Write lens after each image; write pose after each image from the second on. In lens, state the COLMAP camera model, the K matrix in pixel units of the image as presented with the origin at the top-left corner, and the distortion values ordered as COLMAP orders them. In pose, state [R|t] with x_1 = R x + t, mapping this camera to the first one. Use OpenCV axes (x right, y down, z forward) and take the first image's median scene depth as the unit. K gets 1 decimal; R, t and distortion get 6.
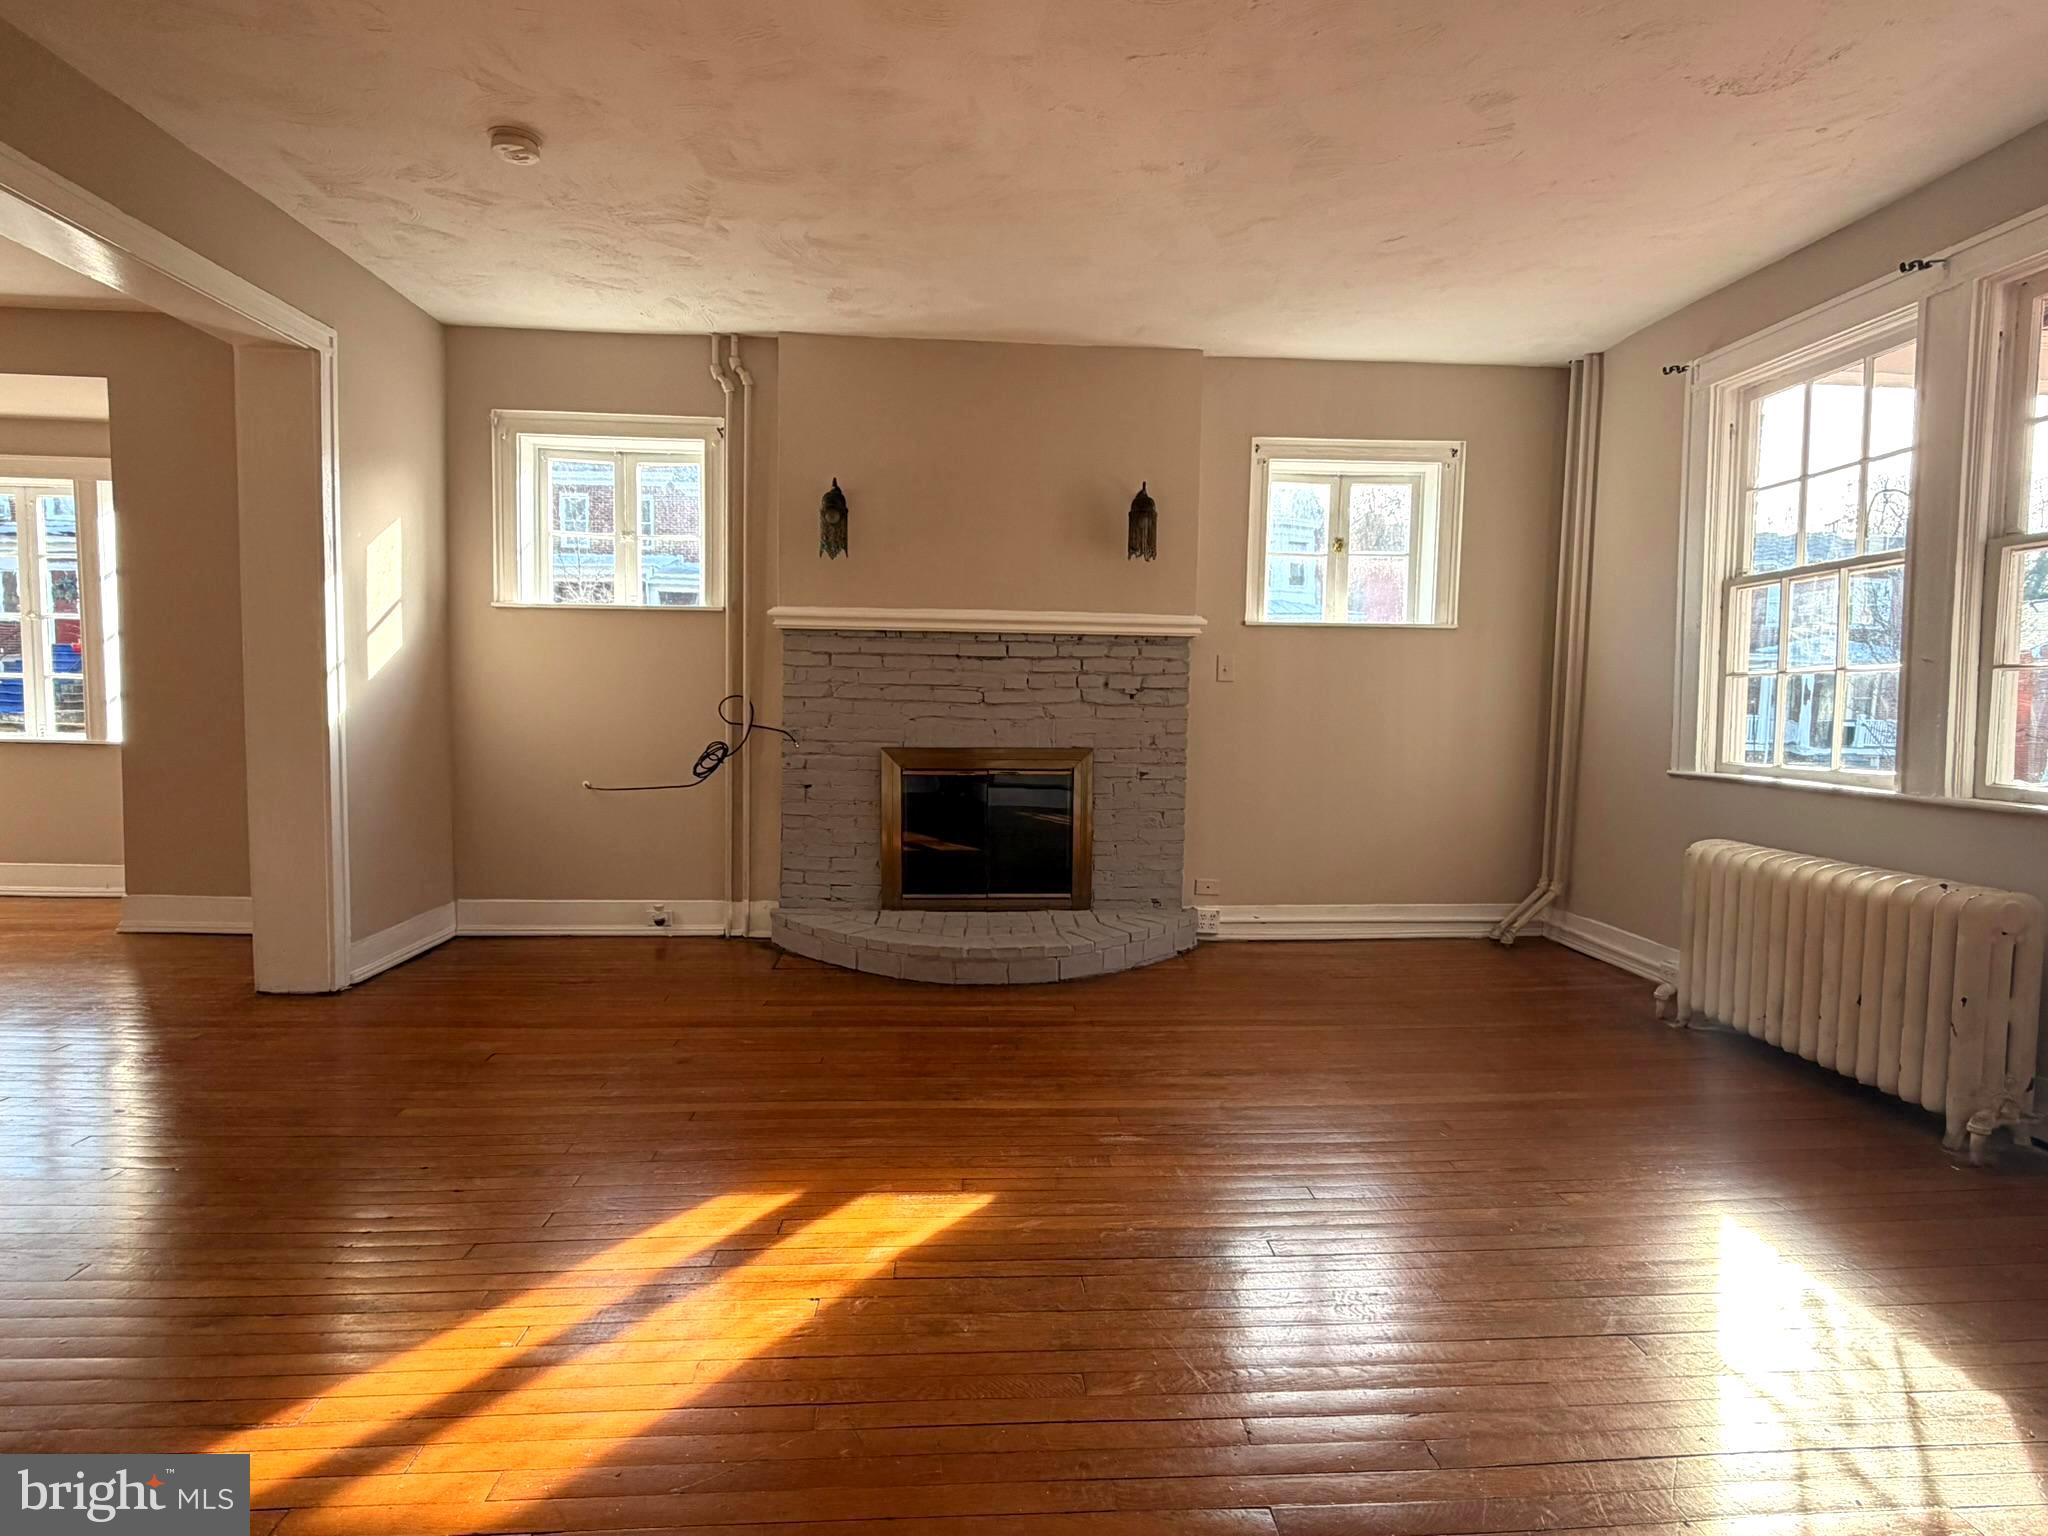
lens RADIAL K [[1006.6, 0, 1026.2], [0, 1006.6, 770.7], [0, 0, 1]] dist [0.001469, -0.001198]
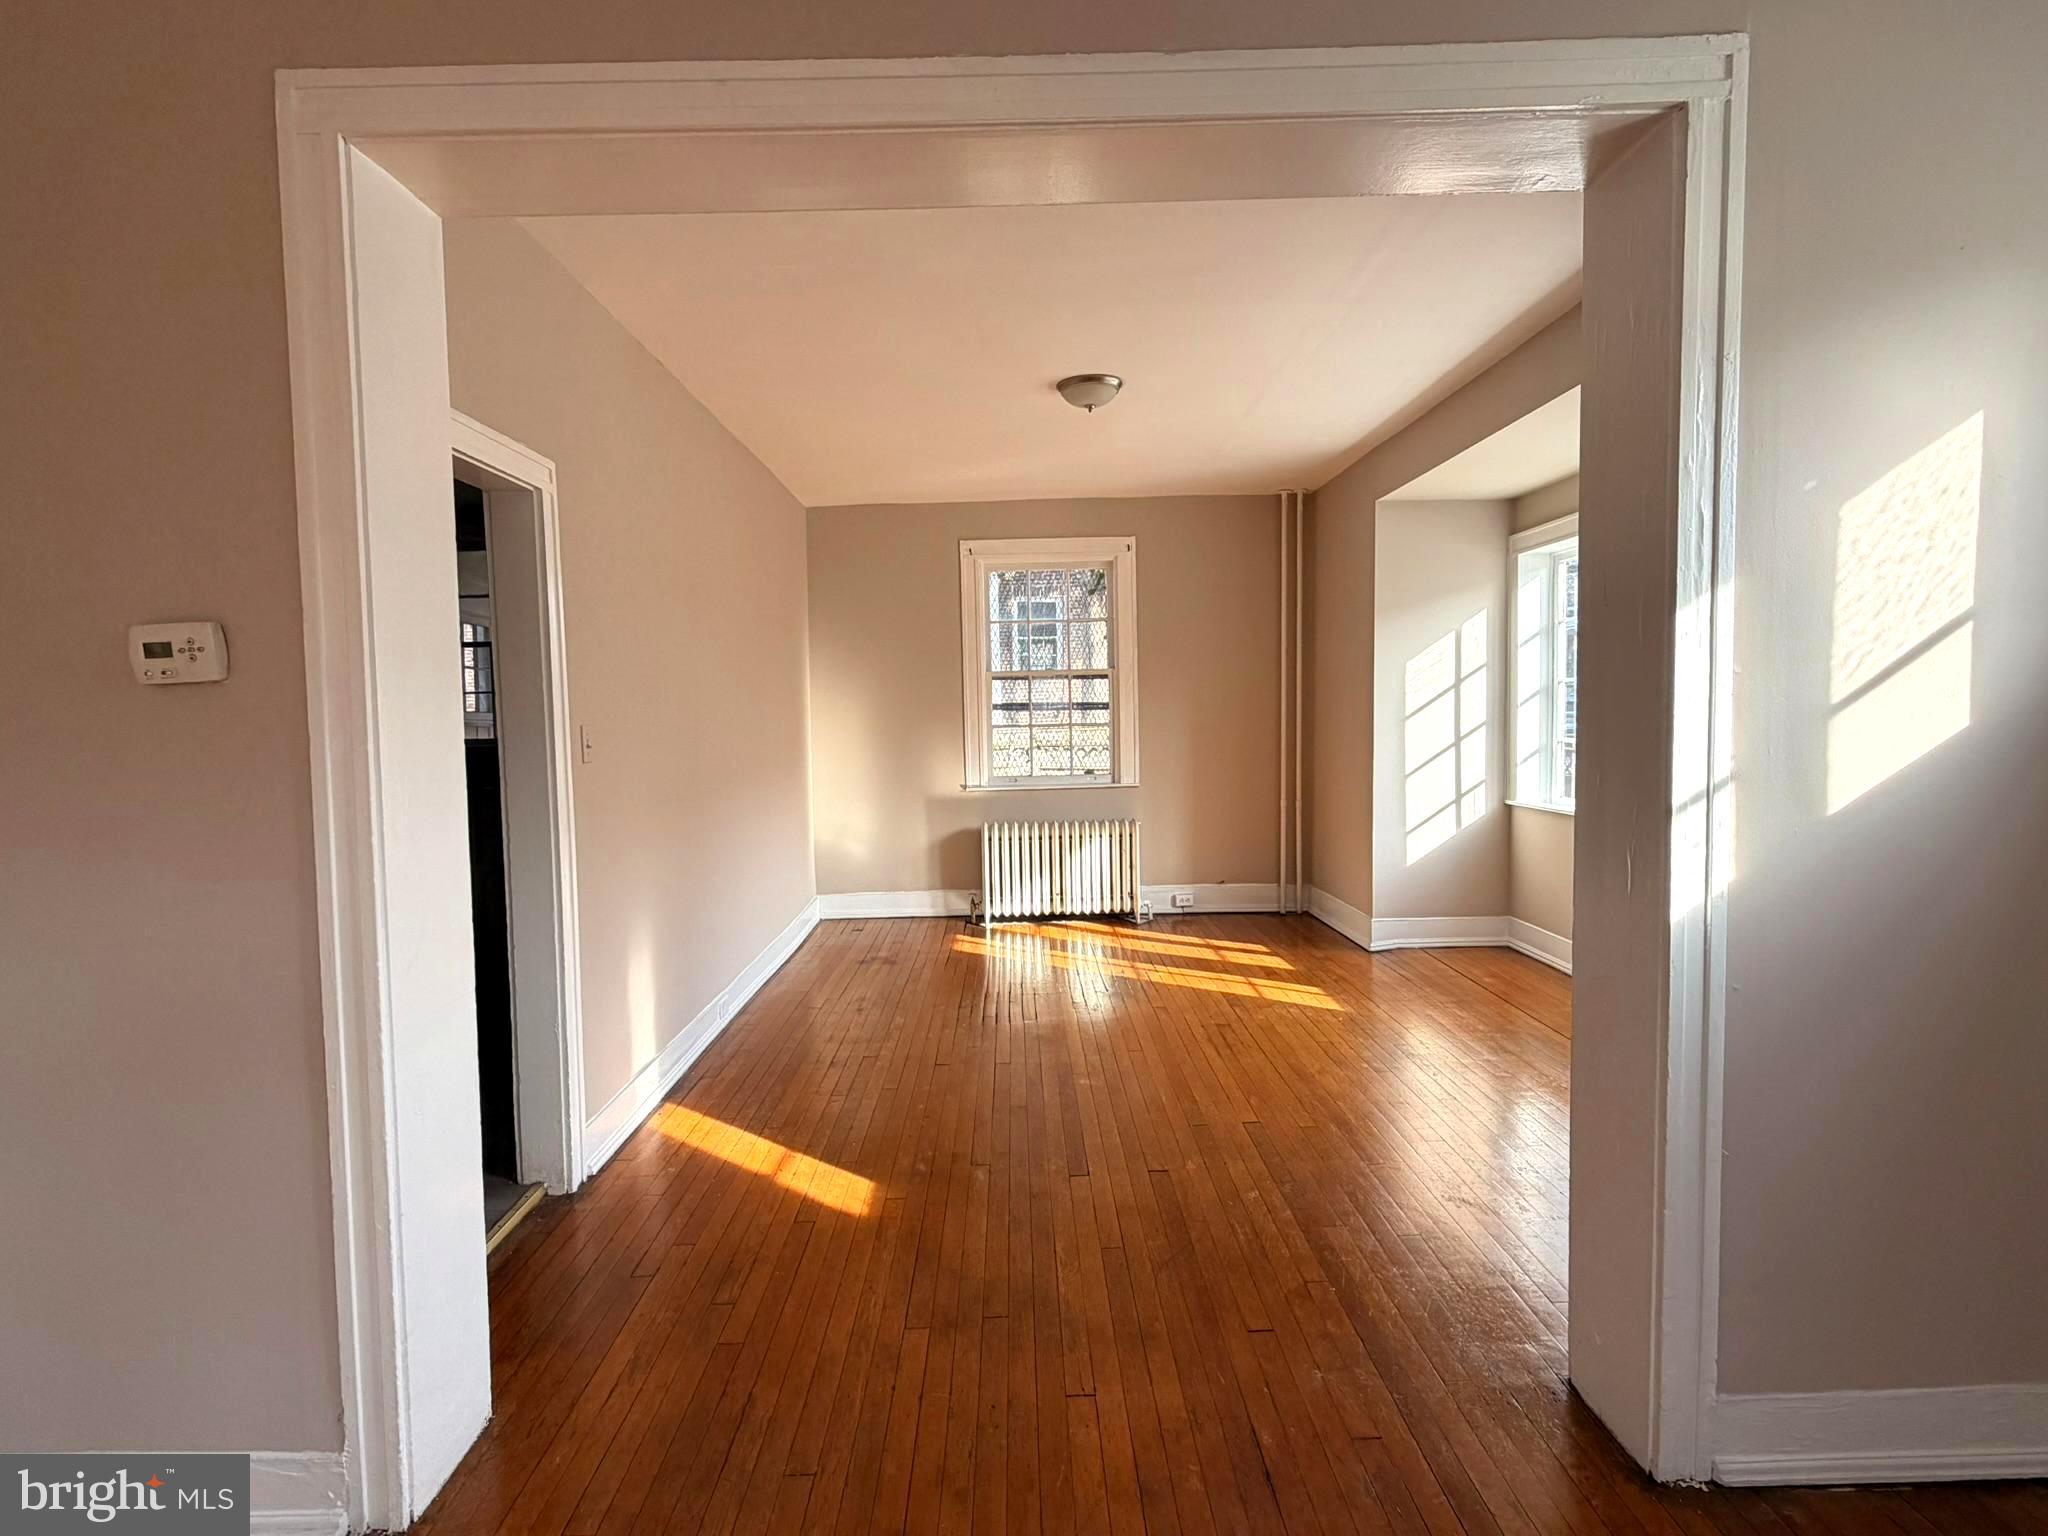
lens RADIAL K [[1006.6, 0, 1021.0], [0, 1006.6, 771.6], [0, 0, 1]] dist [0.001469, -0.001198]
pose [[-0.048927, 0.038760, -0.998050, -0.181075], [-0.047208, 0.998040, 0.041074, -0.097815], [0.997686, 0.049126, -0.047001, 0.595262]]
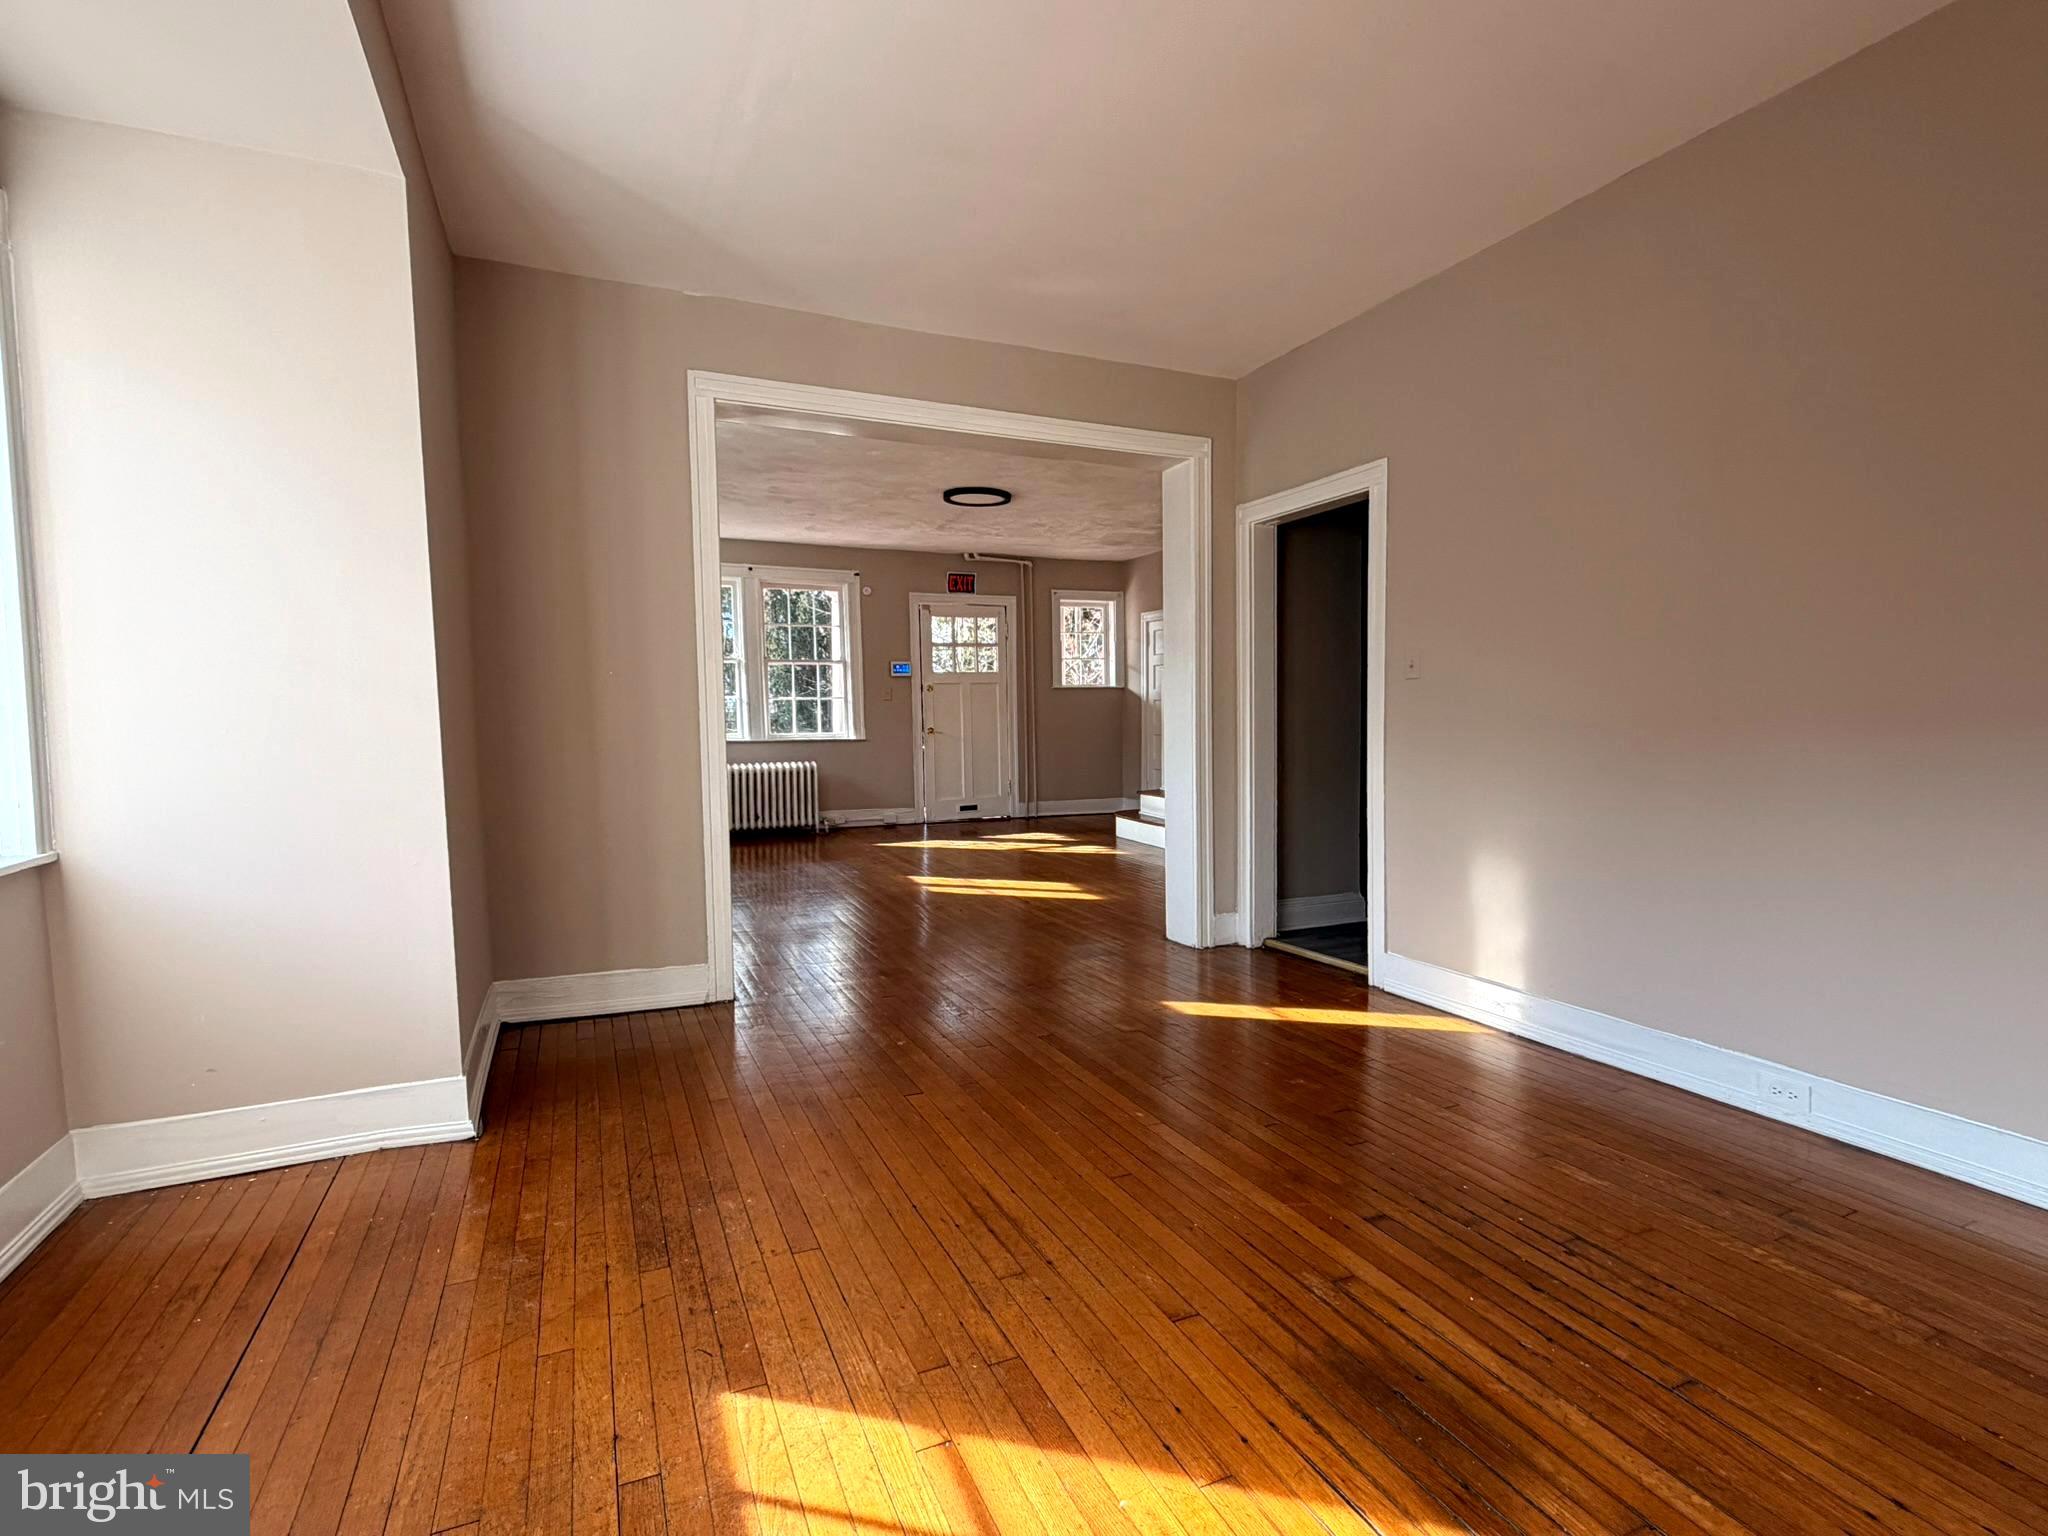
lens RADIAL K [[1006.6, 0, 1029.7], [0, 1006.6, 773.1], [0, 0, 1]] dist [0.001469, -0.001198]
pose [[-0.356008, -0.071078, 0.931776, -1.551949], [0.065813, 0.992720, 0.100872, -0.088191], [-0.932162, 0.097234, -0.348739, 0.881931]]
